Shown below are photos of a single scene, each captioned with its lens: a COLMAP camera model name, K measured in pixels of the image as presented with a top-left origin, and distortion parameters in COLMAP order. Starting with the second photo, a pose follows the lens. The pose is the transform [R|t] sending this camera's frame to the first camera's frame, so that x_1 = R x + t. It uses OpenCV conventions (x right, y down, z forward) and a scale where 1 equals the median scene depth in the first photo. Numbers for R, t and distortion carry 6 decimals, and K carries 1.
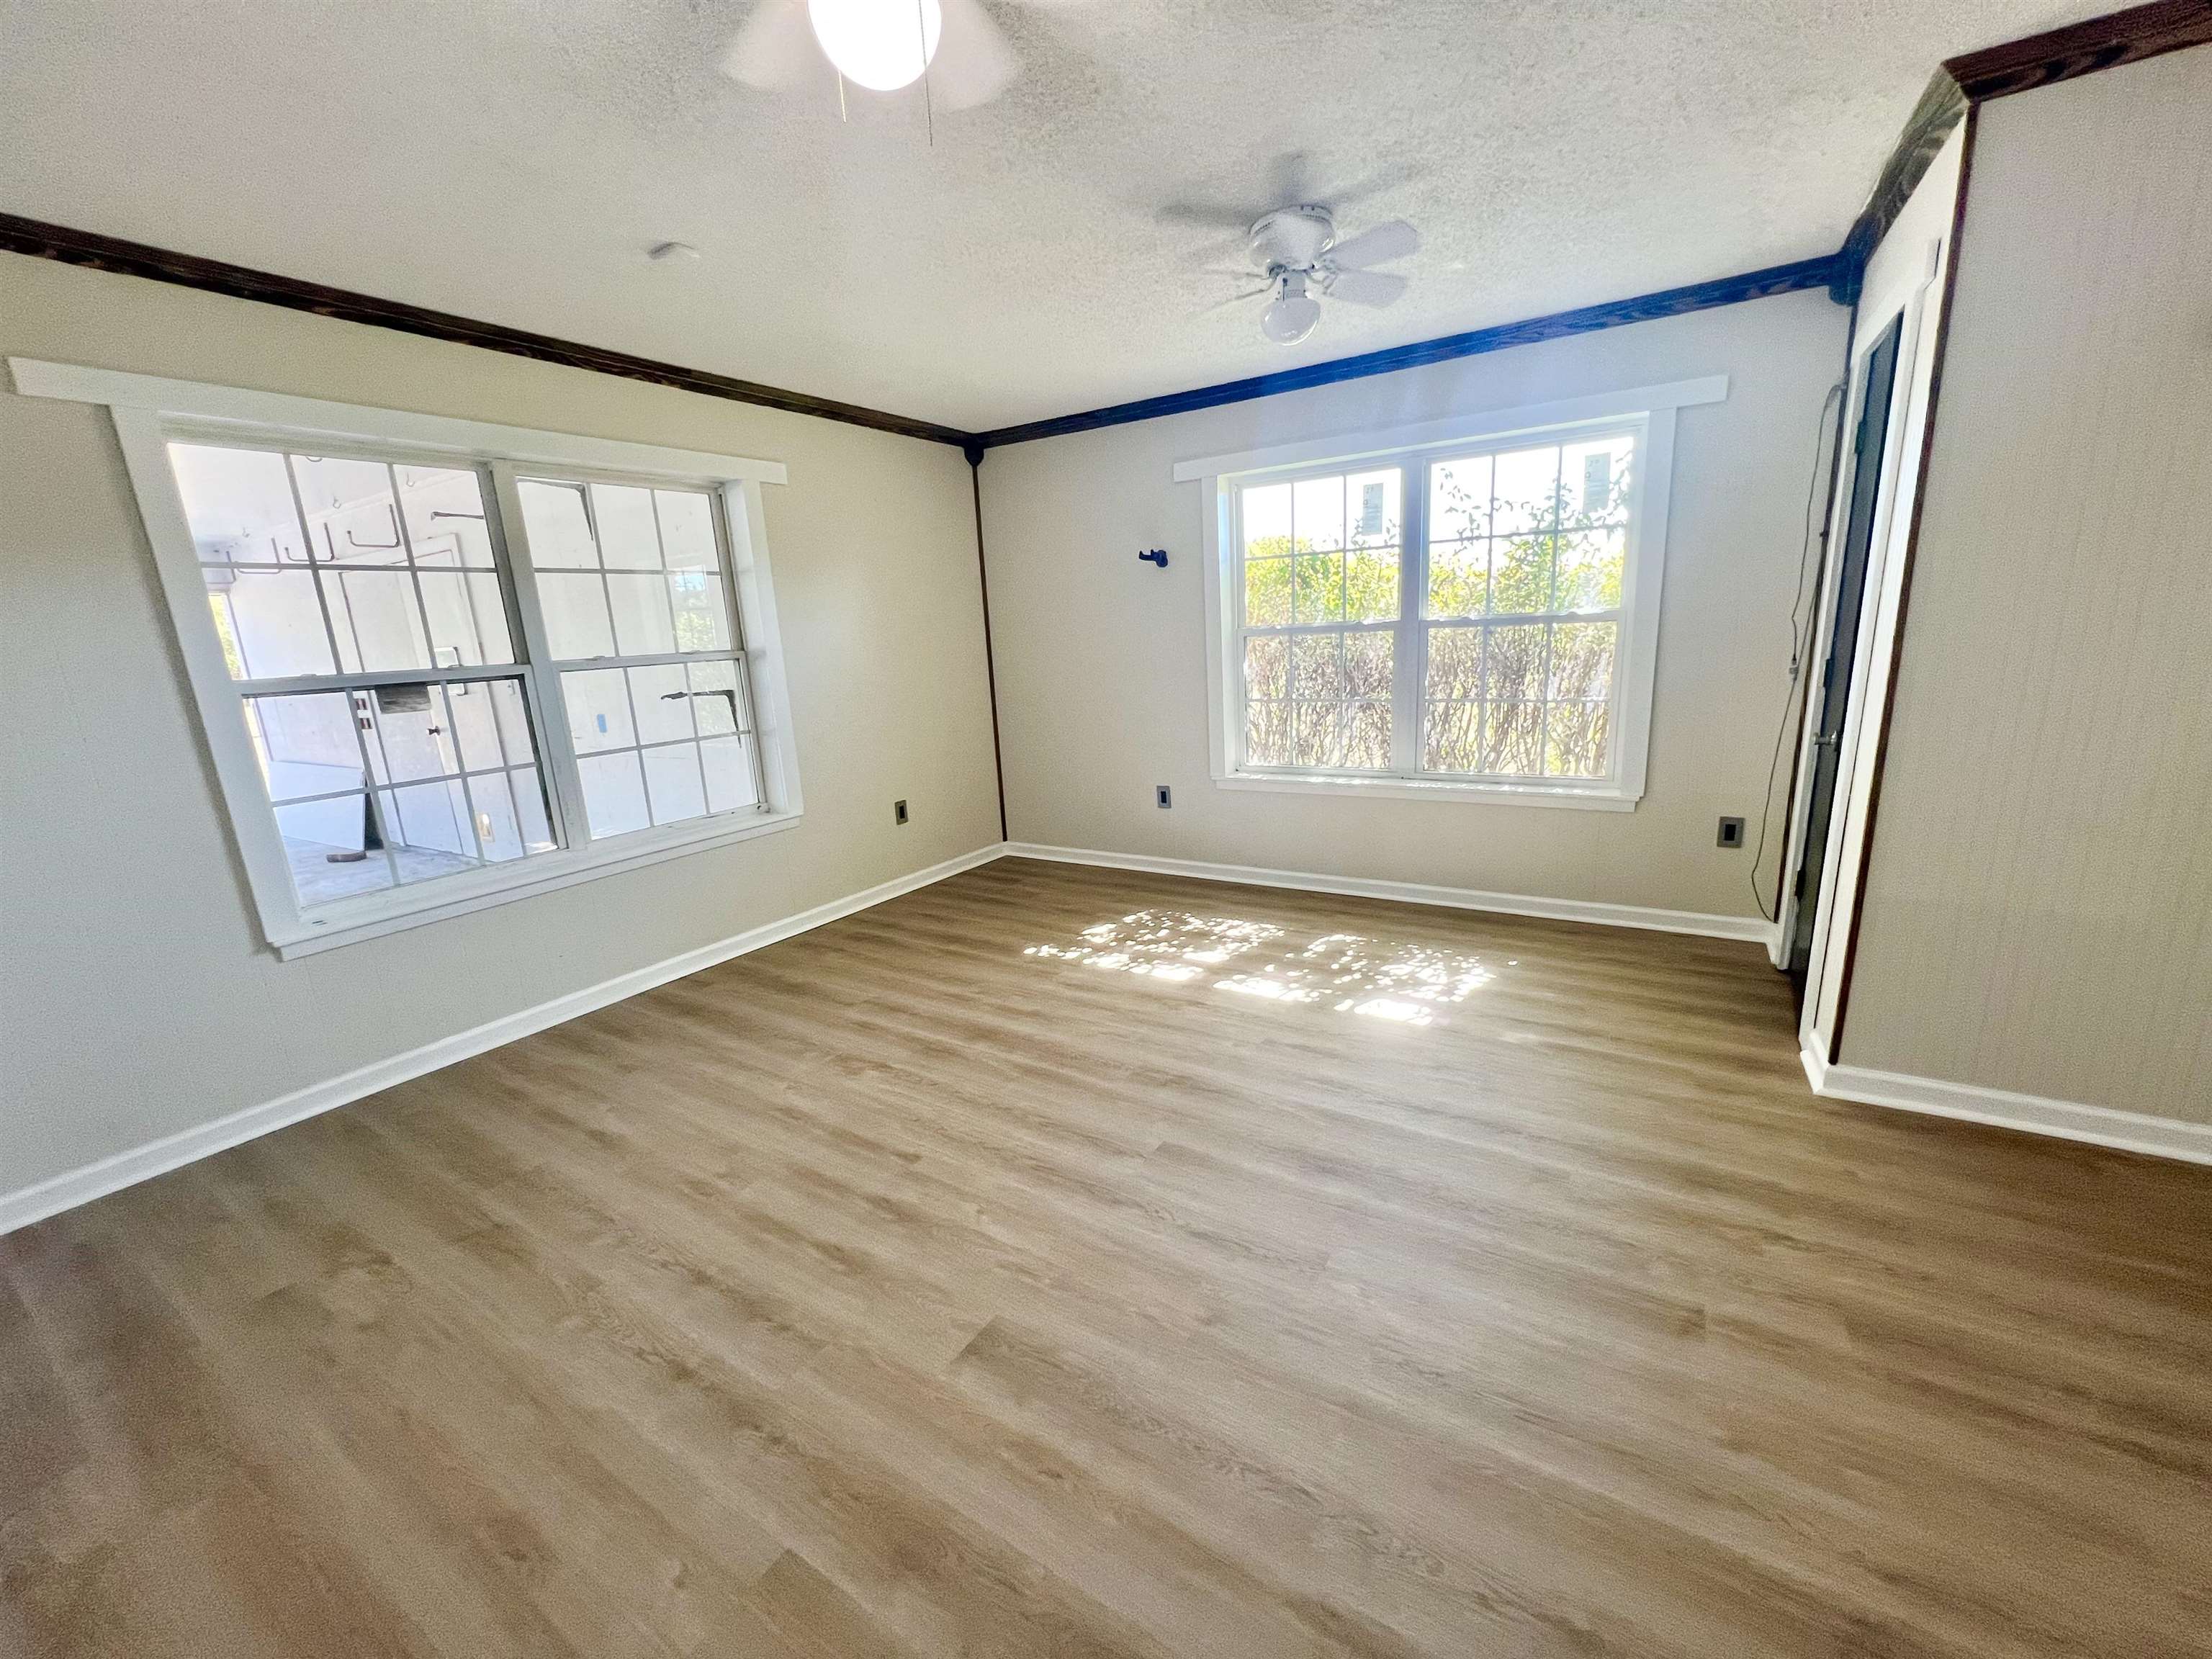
lens RADIAL K [[888.7, 0, 1100.2], [0, 888.7, 830.3], [0, 0, 1]] dist [-0.002683, 0.001253]
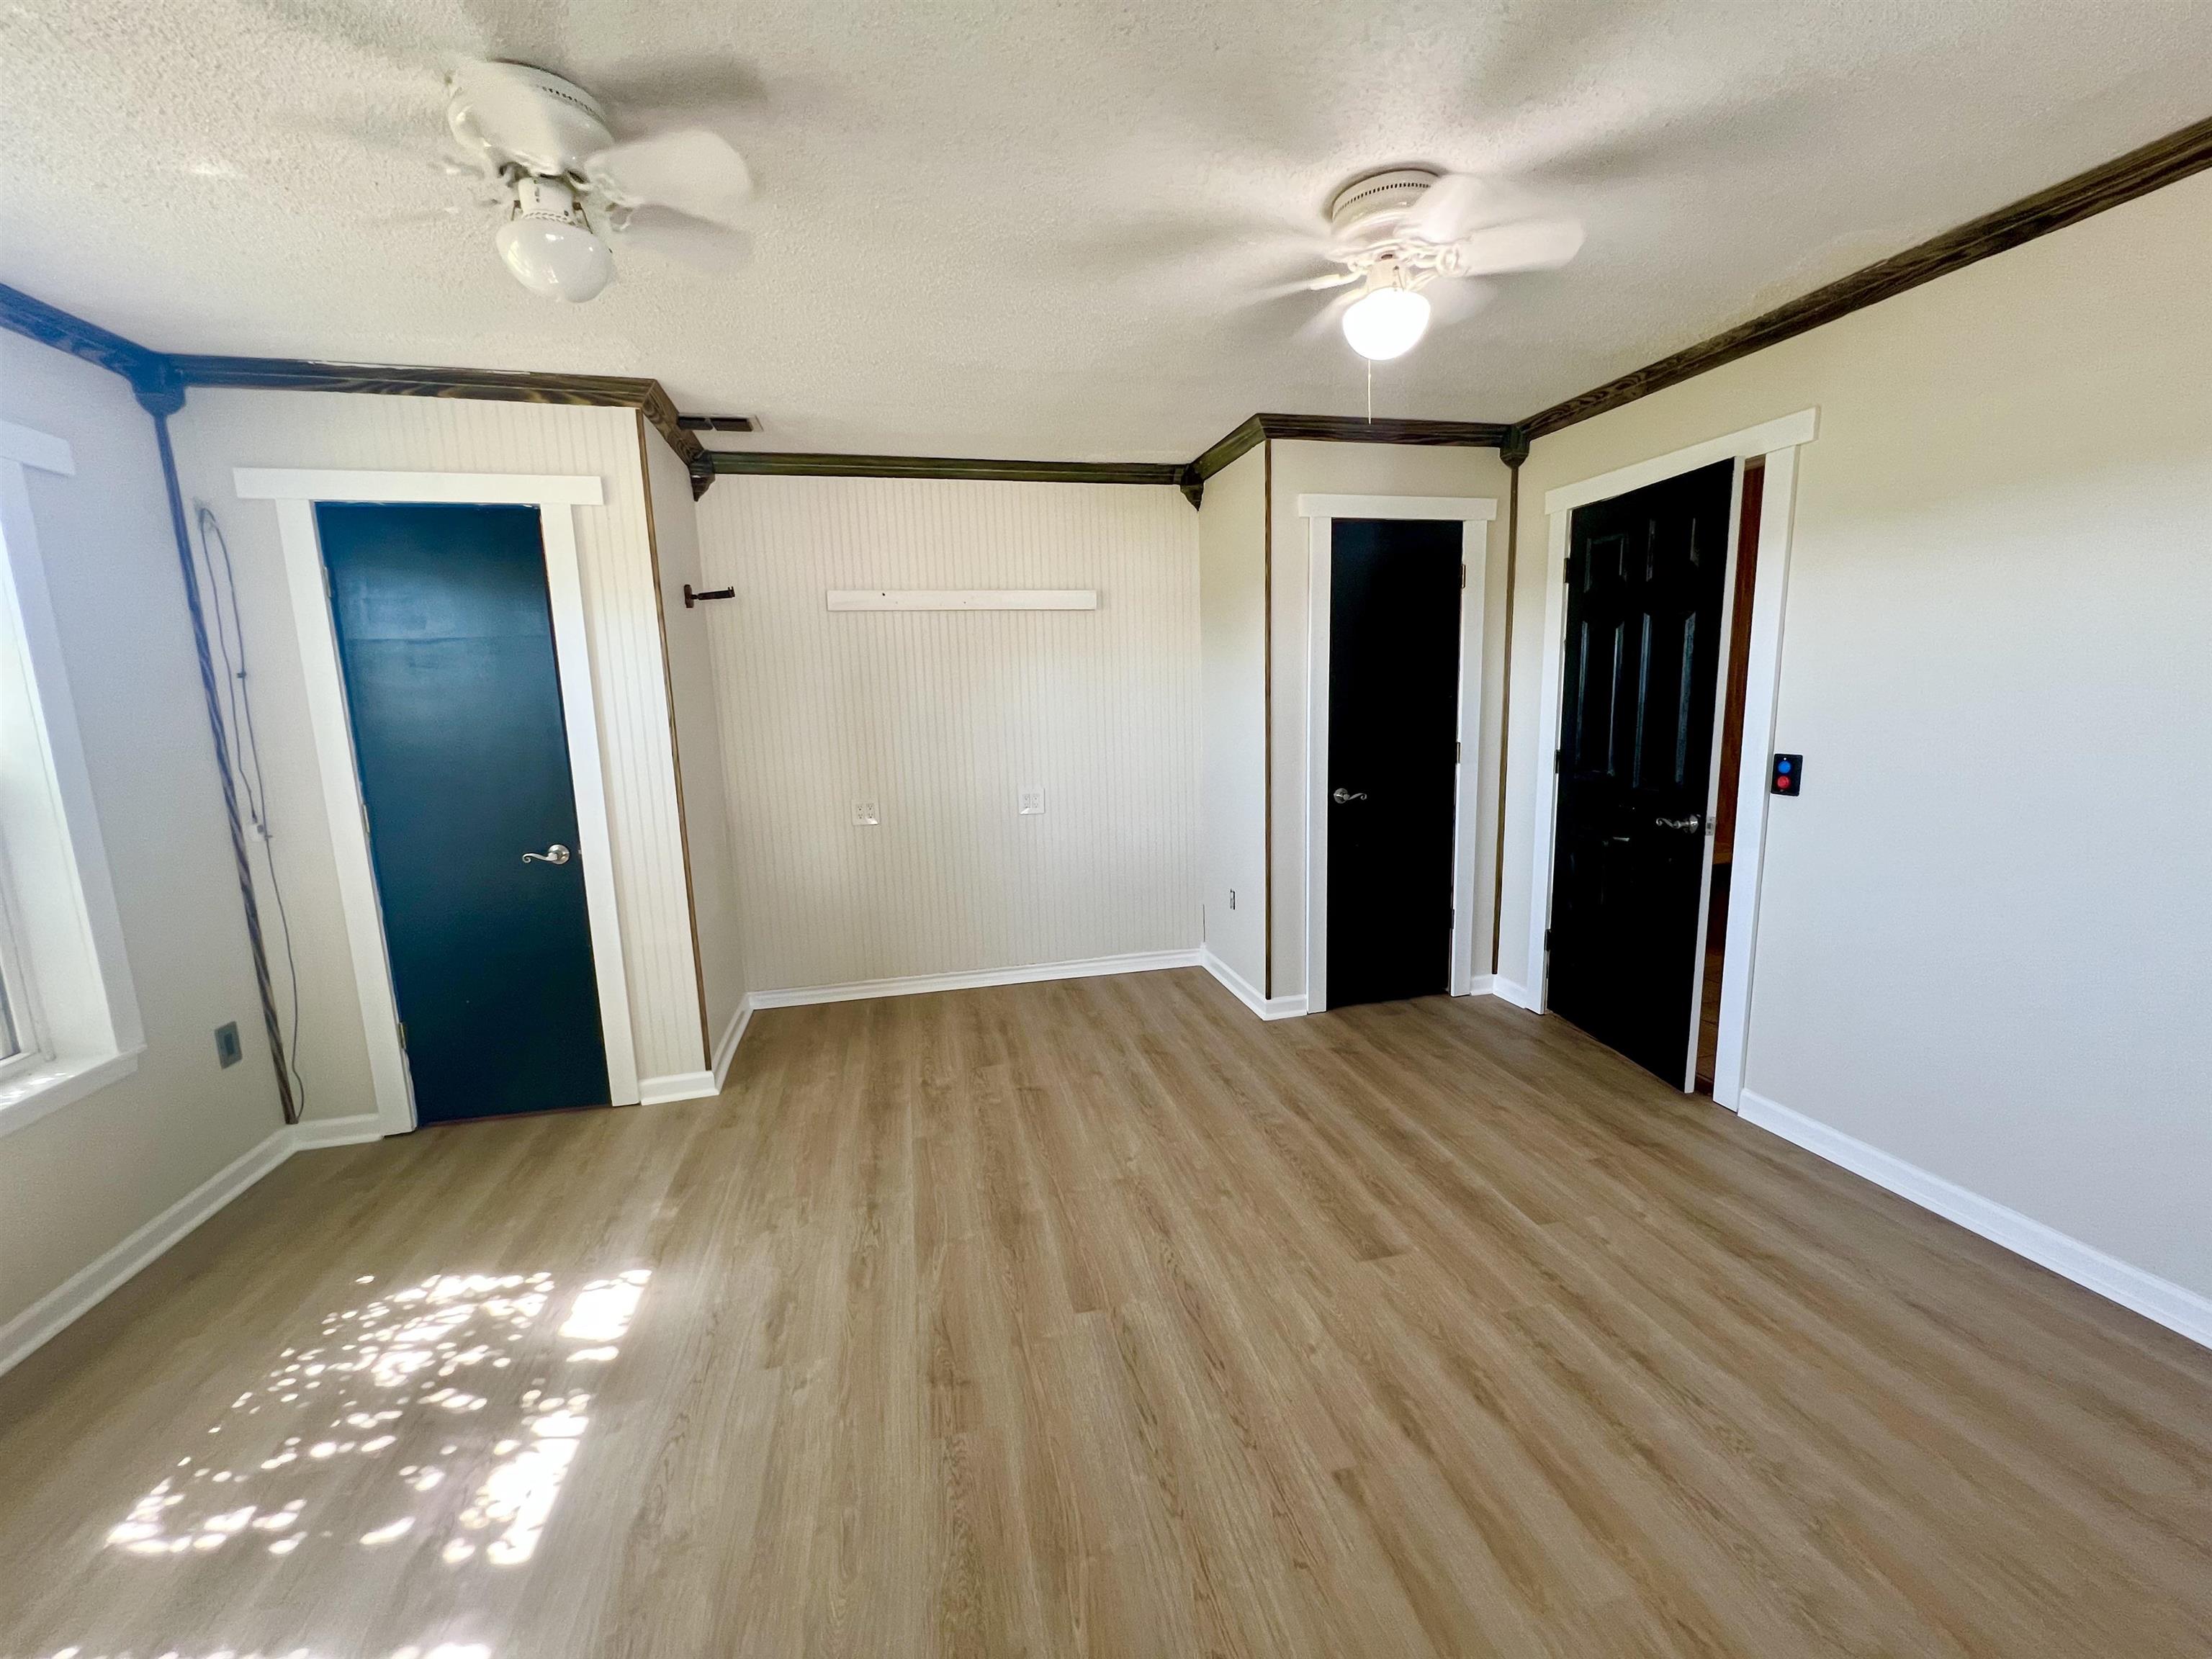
lens RADIAL K [[888.7, 0, 1106.1], [0, 888.7, 832.4], [0, 0, 1]] dist [-0.002683, 0.001253]
pose [[-0.712628, -0.039332, 0.700438, -0.515748], [0.223646, 0.933597, 0.279963, -0.307390], [-0.664939, 0.356159, -0.656511, 1.340224]]
